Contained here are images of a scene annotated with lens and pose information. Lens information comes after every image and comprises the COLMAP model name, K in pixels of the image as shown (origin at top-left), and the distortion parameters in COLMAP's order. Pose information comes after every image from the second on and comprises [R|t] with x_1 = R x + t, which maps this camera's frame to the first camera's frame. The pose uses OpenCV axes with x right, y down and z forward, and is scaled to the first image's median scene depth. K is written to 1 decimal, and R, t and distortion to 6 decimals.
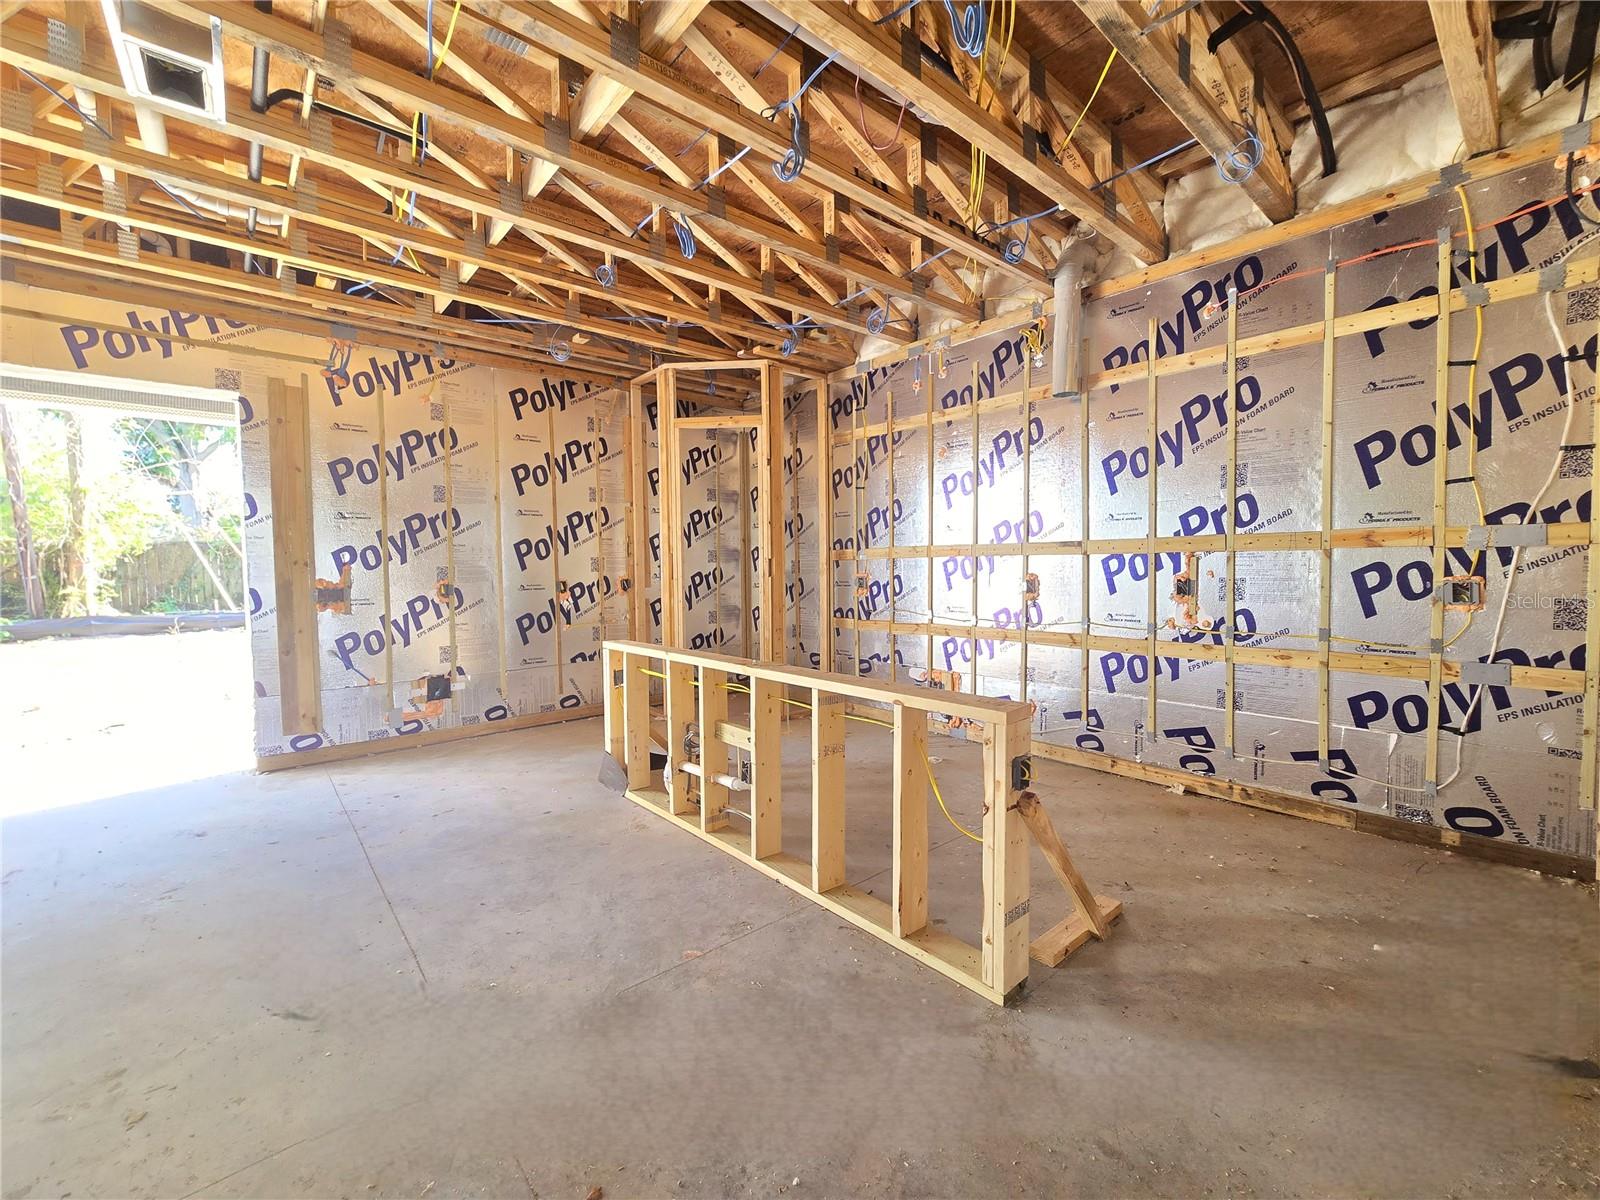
lens RADIAL K [[653.0, 0, 798.5], [0, 653.0, 594.0], [0, 0, 1]] dist [-0.006433, 0.001873]
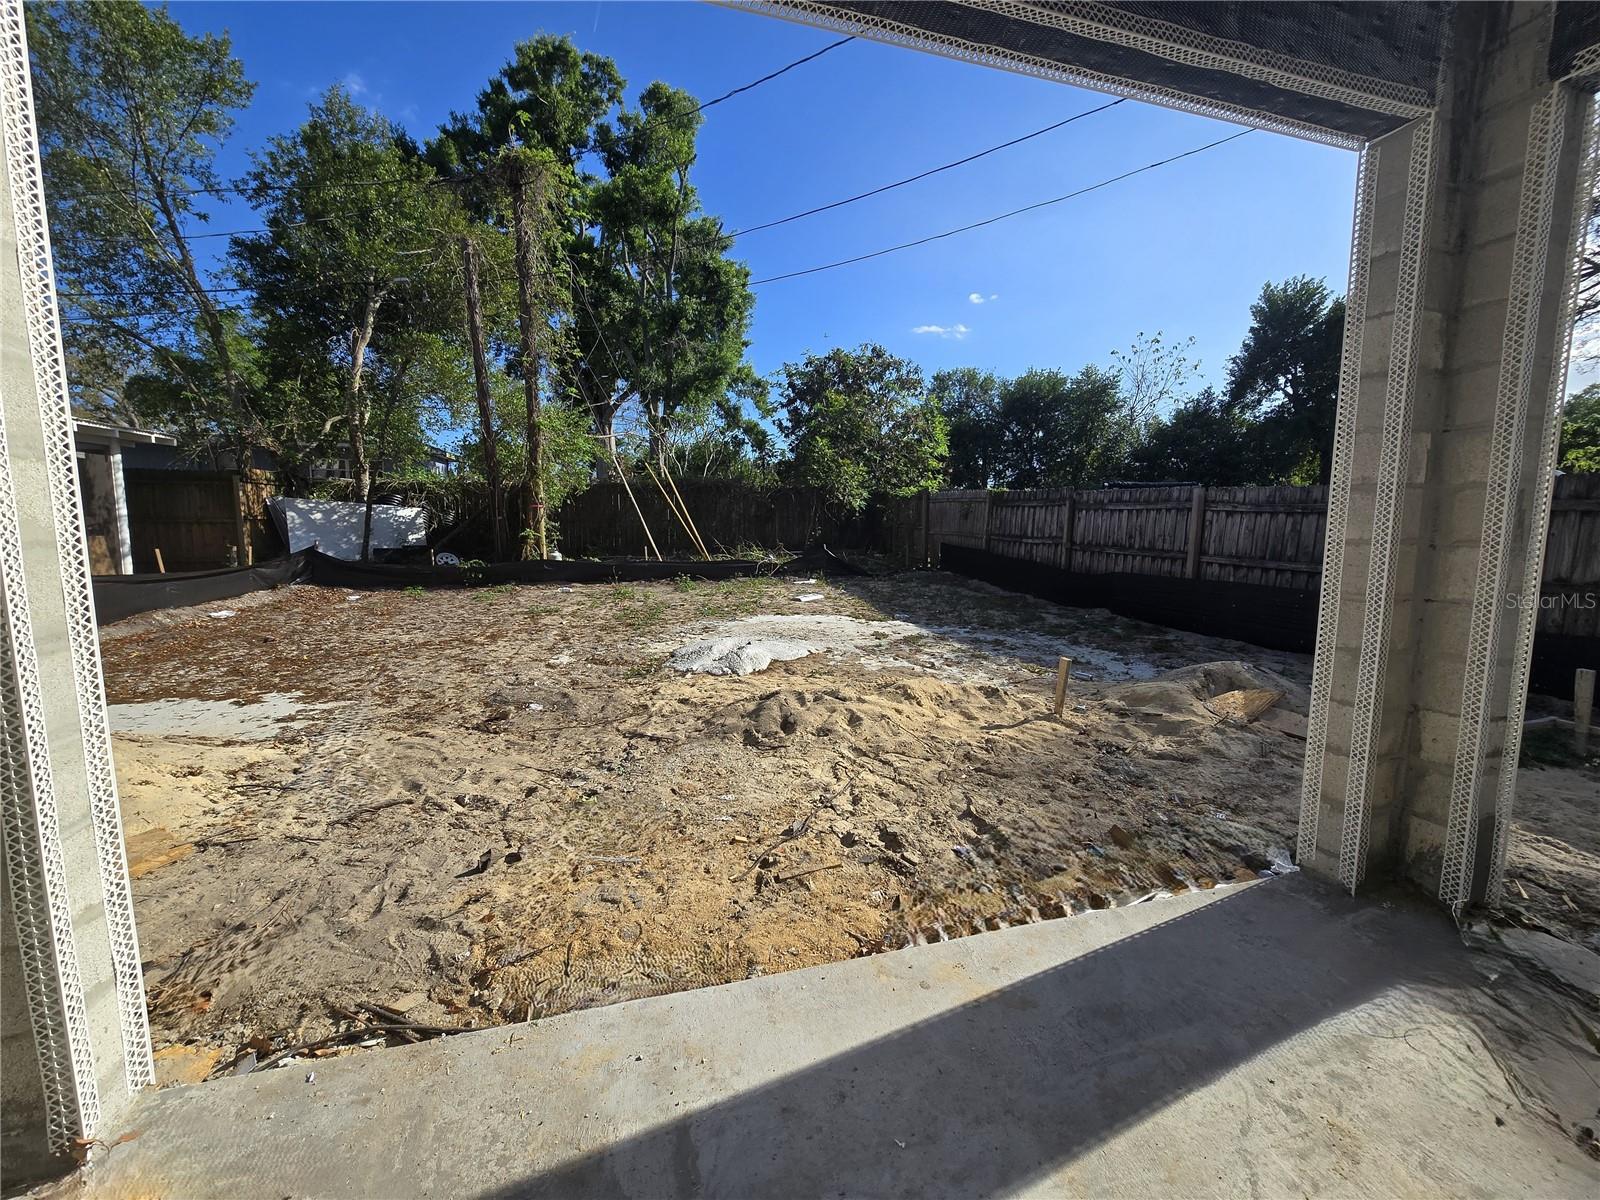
lens RADIAL K [[653.0, 0, 809.0], [0, 653.0, 590.9], [0, 0, 1]] dist [-0.006433, 0.001873]
pose [[0.908786, 0.062765, -0.412515, -0.967734], [-0.034082, 0.996484, 0.076534, -0.020259], [0.415868, -0.055494, 0.907730, 0.834663]]
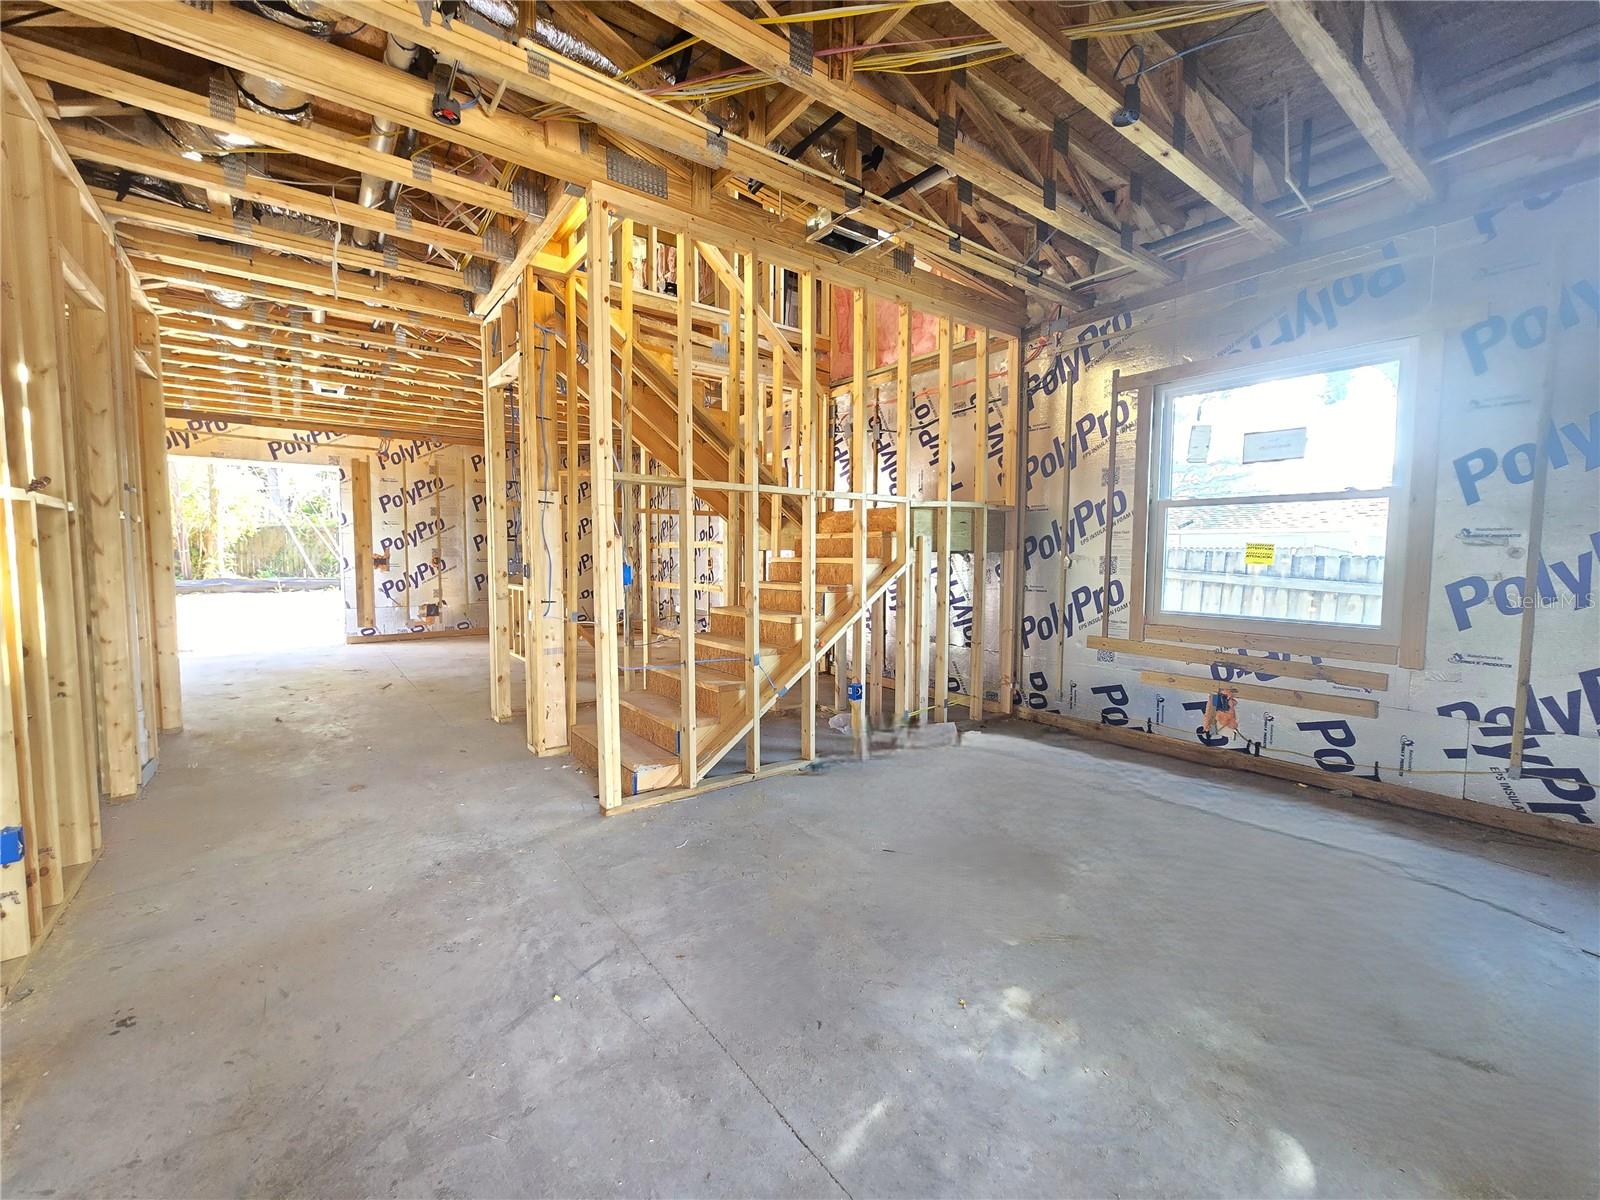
lens RADIAL K [[653.0, 0, 799.5], [0, 653.0, 592.3], [0, 0, 1]] dist [-0.006433, 0.001873]
pose [[0.997973, 0.019420, -0.060611, 0.734815], [-0.018225, 0.999630, 0.020197, 0.032998], [0.060981, -0.019052, 0.997957, -0.979925]]
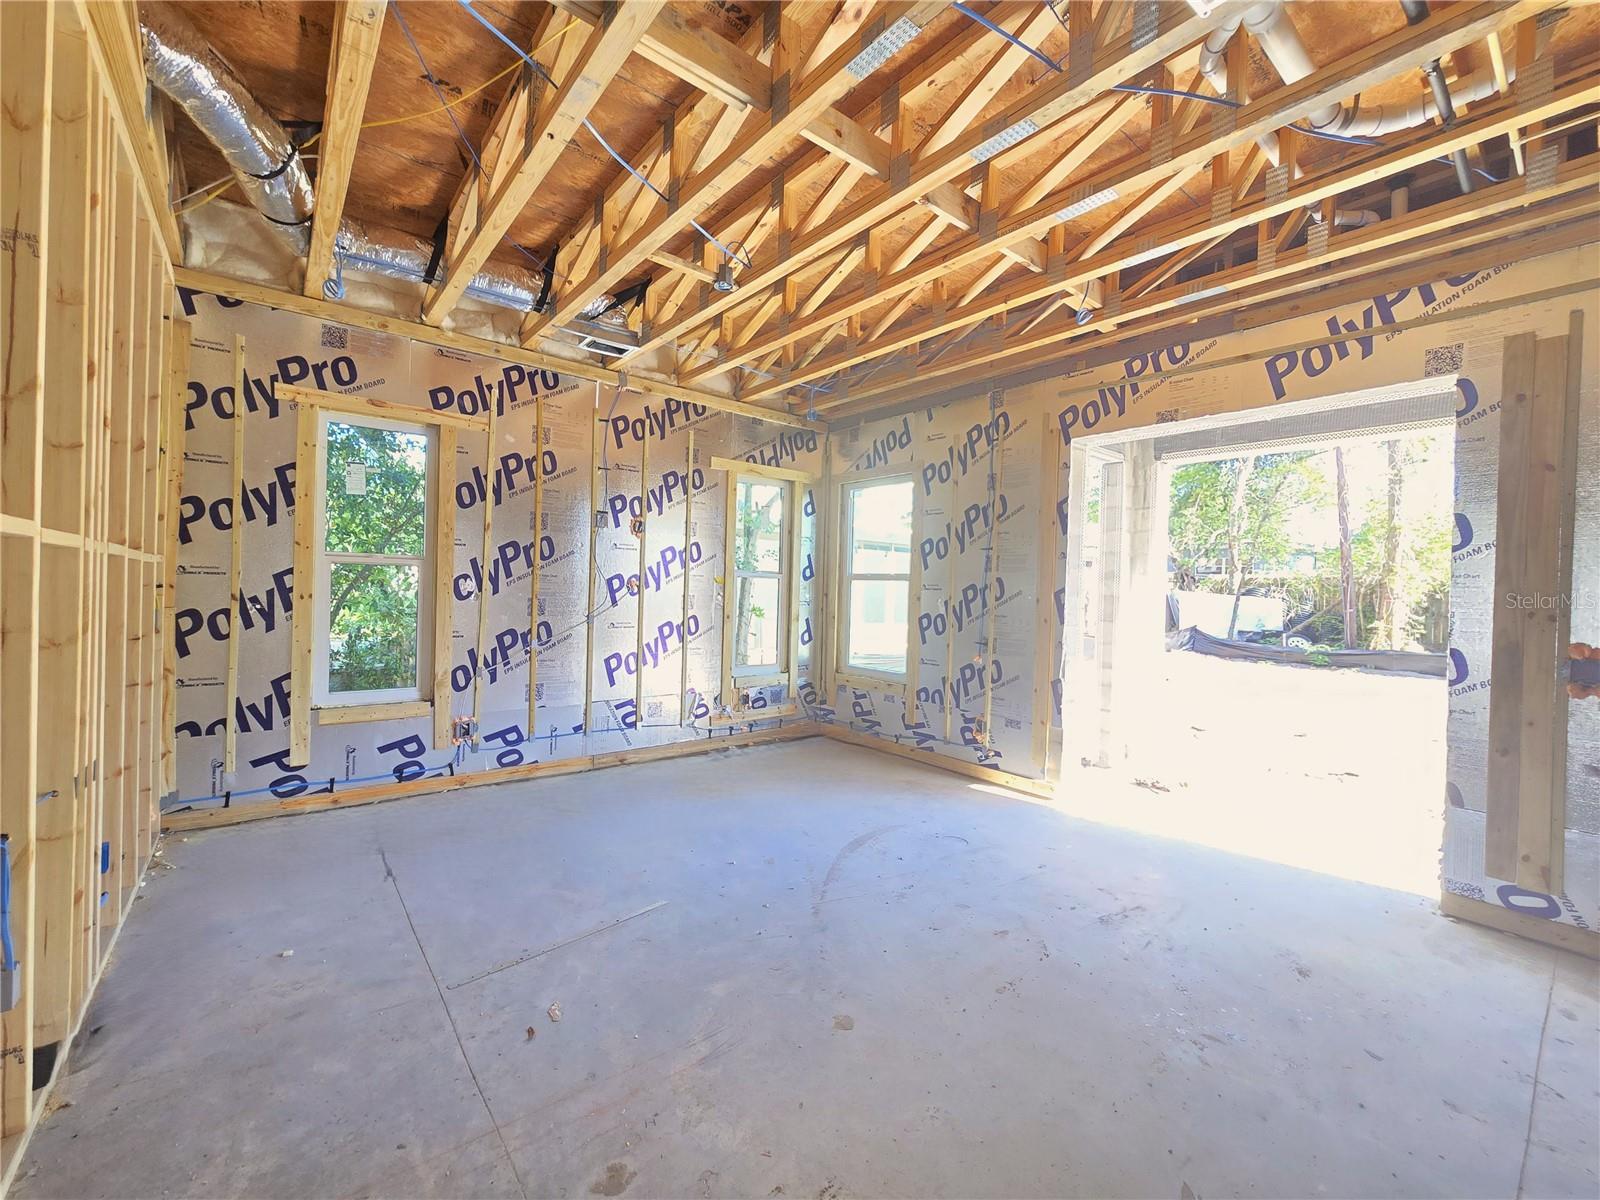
lens RADIAL K [[653.0, 0, 806.6], [0, 653.0, 592.3], [0, 0, 1]] dist [-0.006433, 0.001873]
pose [[-0.033587, 0.016086, -0.999306, -0.110941], [-0.071236, 0.997289, 0.018447, -0.030258], [0.996894, 0.071806, -0.032350, 0.302308]]
